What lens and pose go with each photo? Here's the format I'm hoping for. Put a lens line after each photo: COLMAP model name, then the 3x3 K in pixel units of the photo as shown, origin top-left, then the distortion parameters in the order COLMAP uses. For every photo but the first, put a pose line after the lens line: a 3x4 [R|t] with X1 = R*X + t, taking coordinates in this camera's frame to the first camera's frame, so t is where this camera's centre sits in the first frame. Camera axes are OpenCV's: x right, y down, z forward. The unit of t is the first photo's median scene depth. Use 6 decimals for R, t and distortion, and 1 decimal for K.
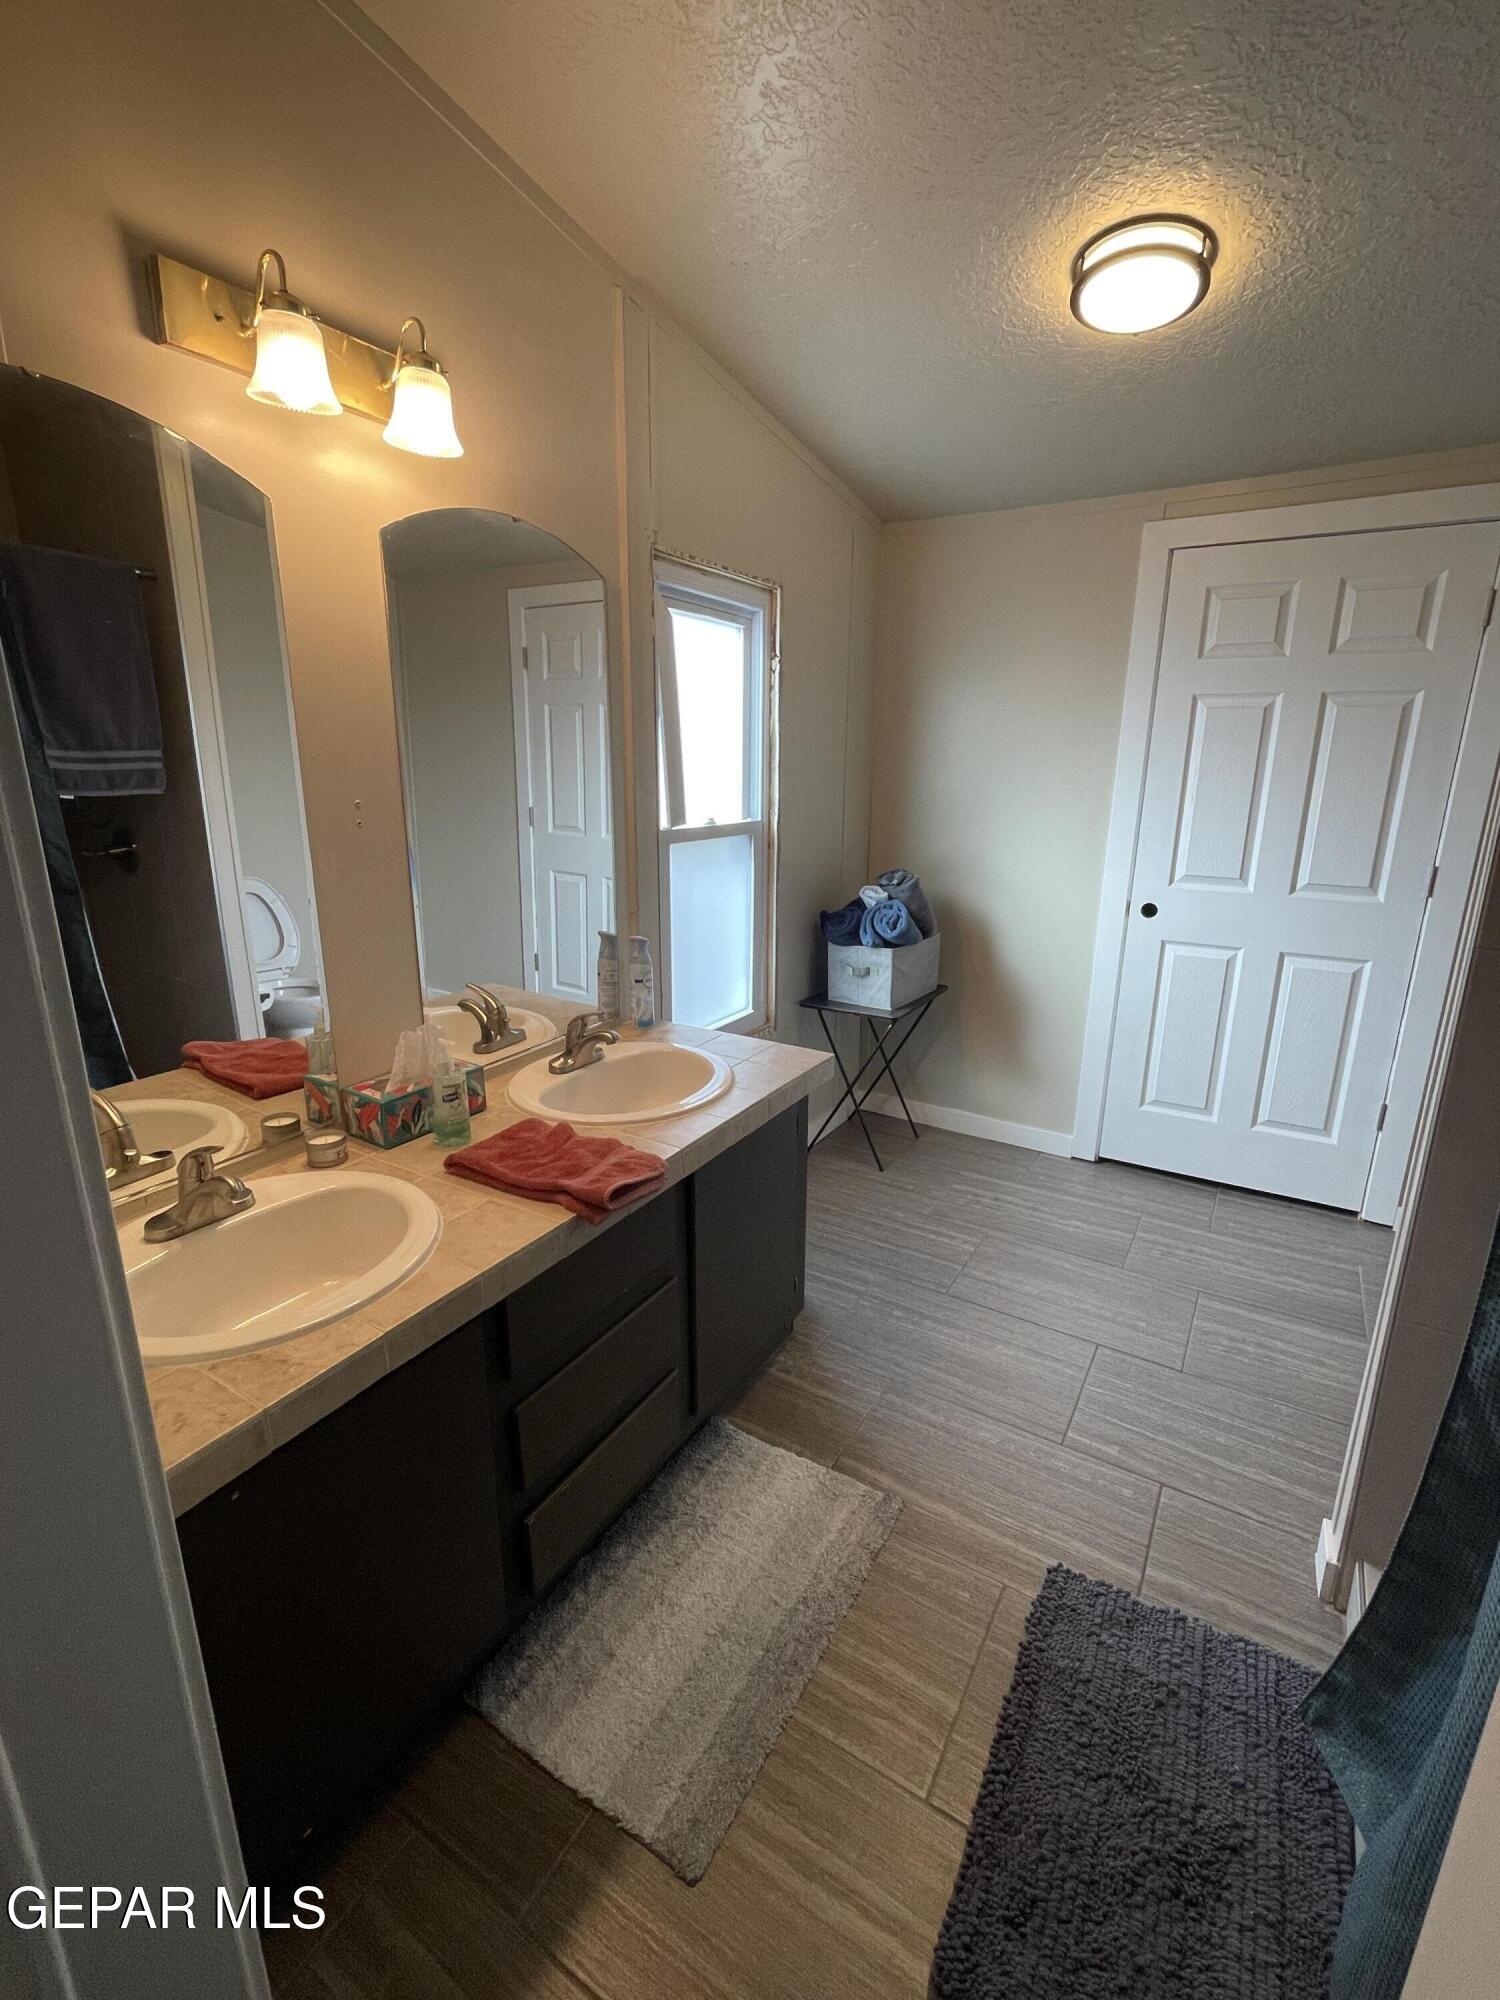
lens RADIAL K [[881.9, 0, 760.4], [0, 881.9, 996.2], [0, 0, 1]] dist [0.000286, 0.000141]
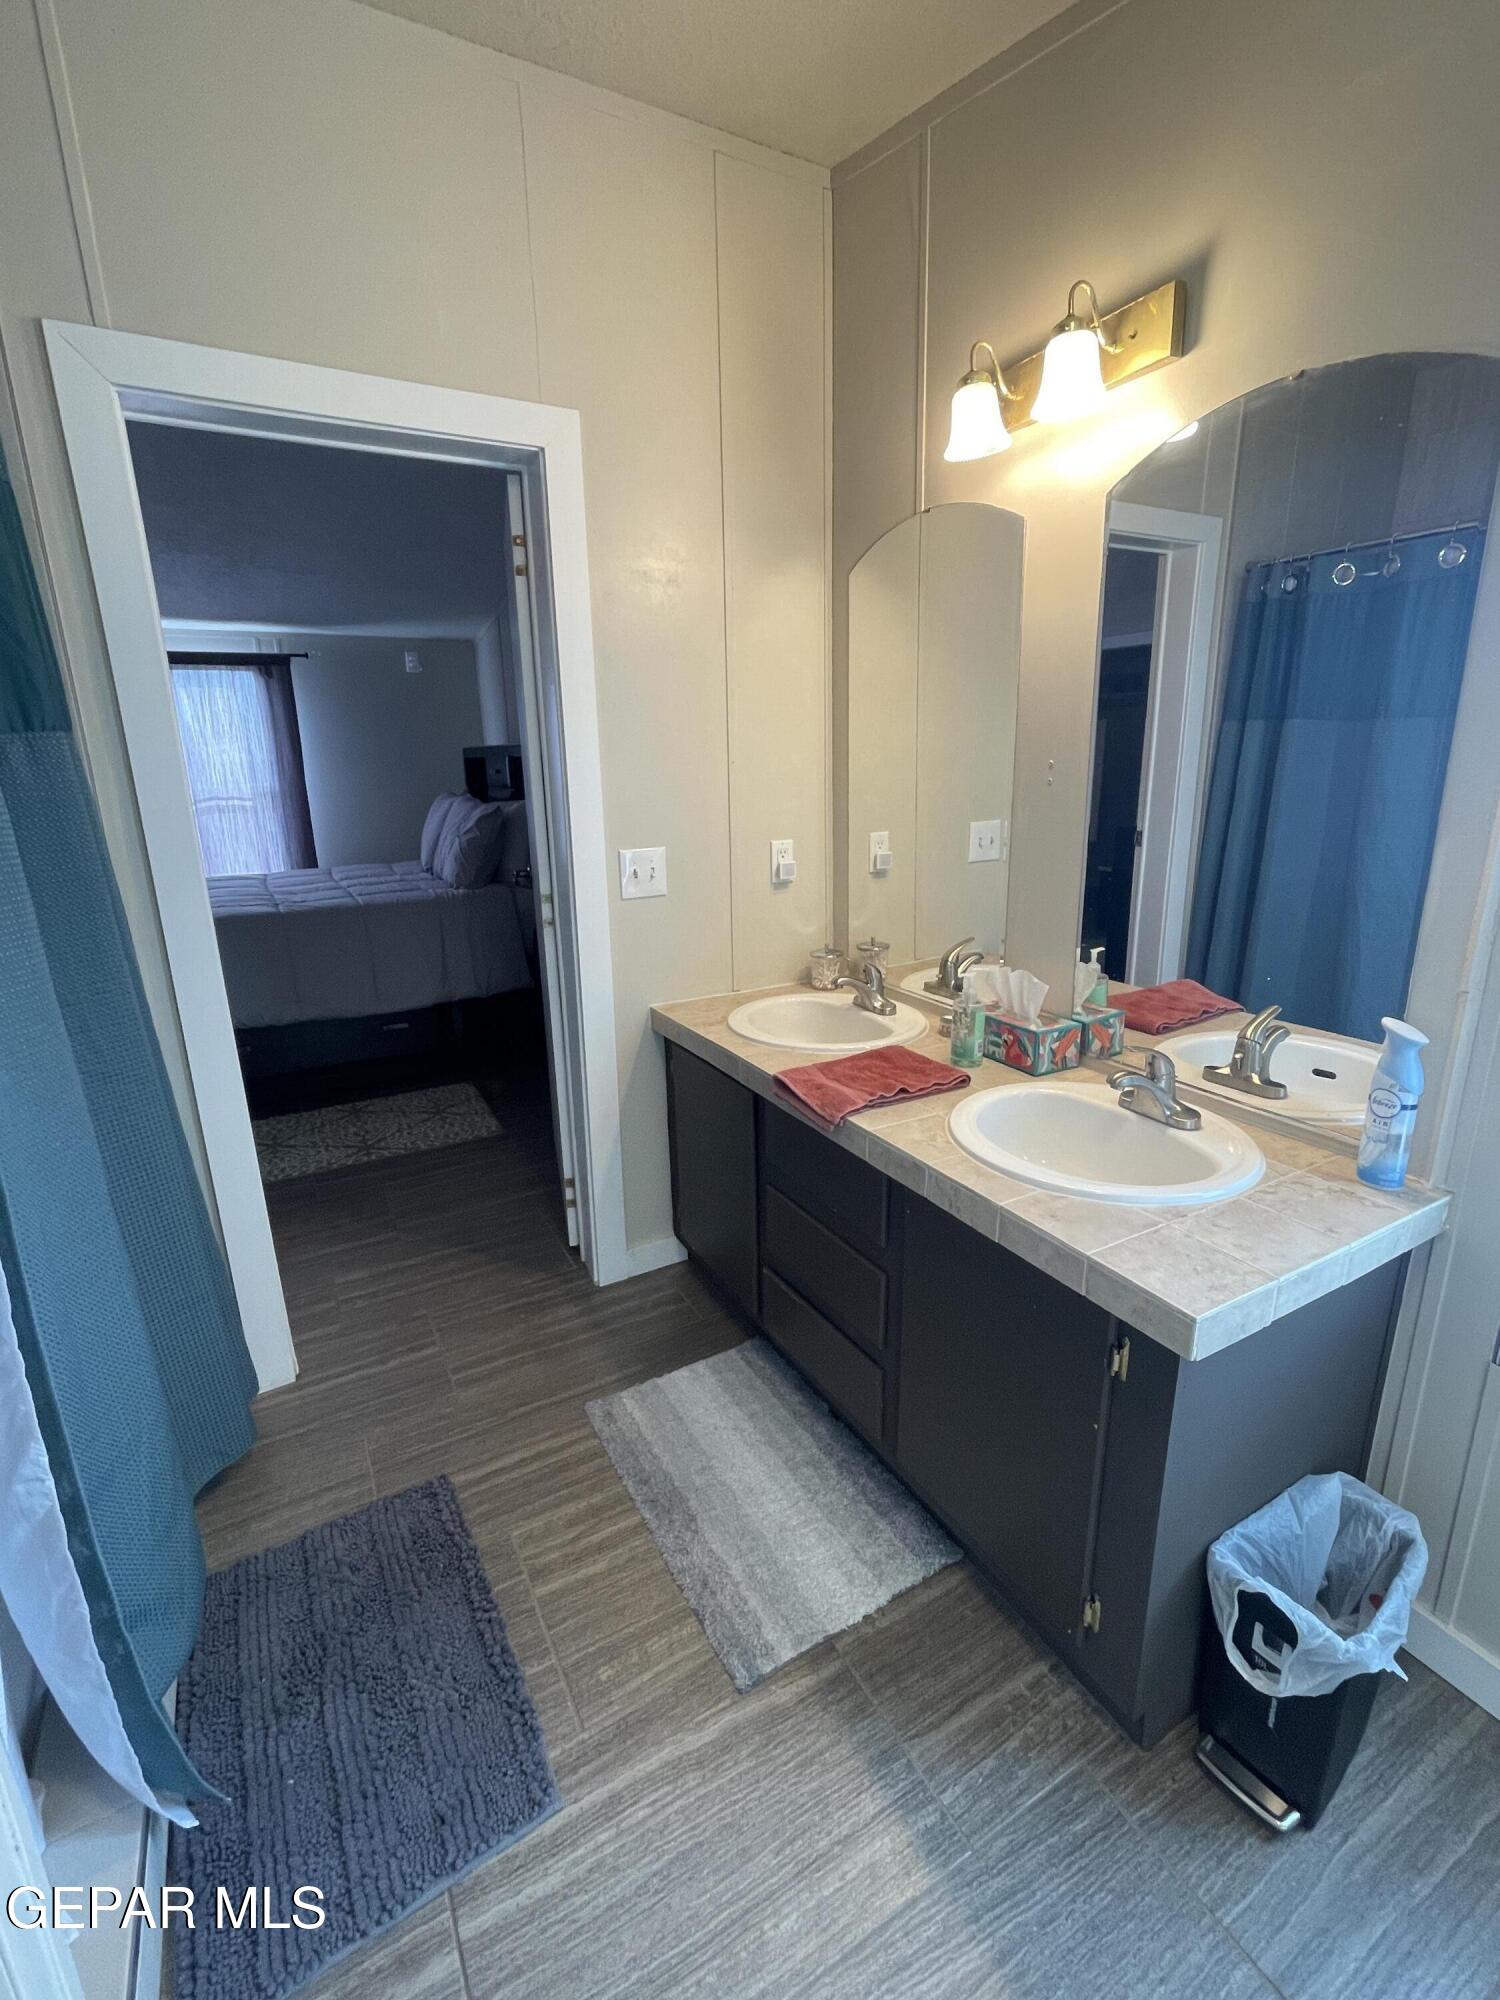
lens RADIAL K [[881.9, 0, 761.3], [0, 881.9, 995.3], [0, 0, 1]] dist [0.000286, 0.000141]
pose [[-0.479281, 0.230850, -0.846757, 0.766370], [-0.219772, 0.902483, 0.370438, -0.296526], [0.849700, 0.363638, -0.381808, 1.261667]]
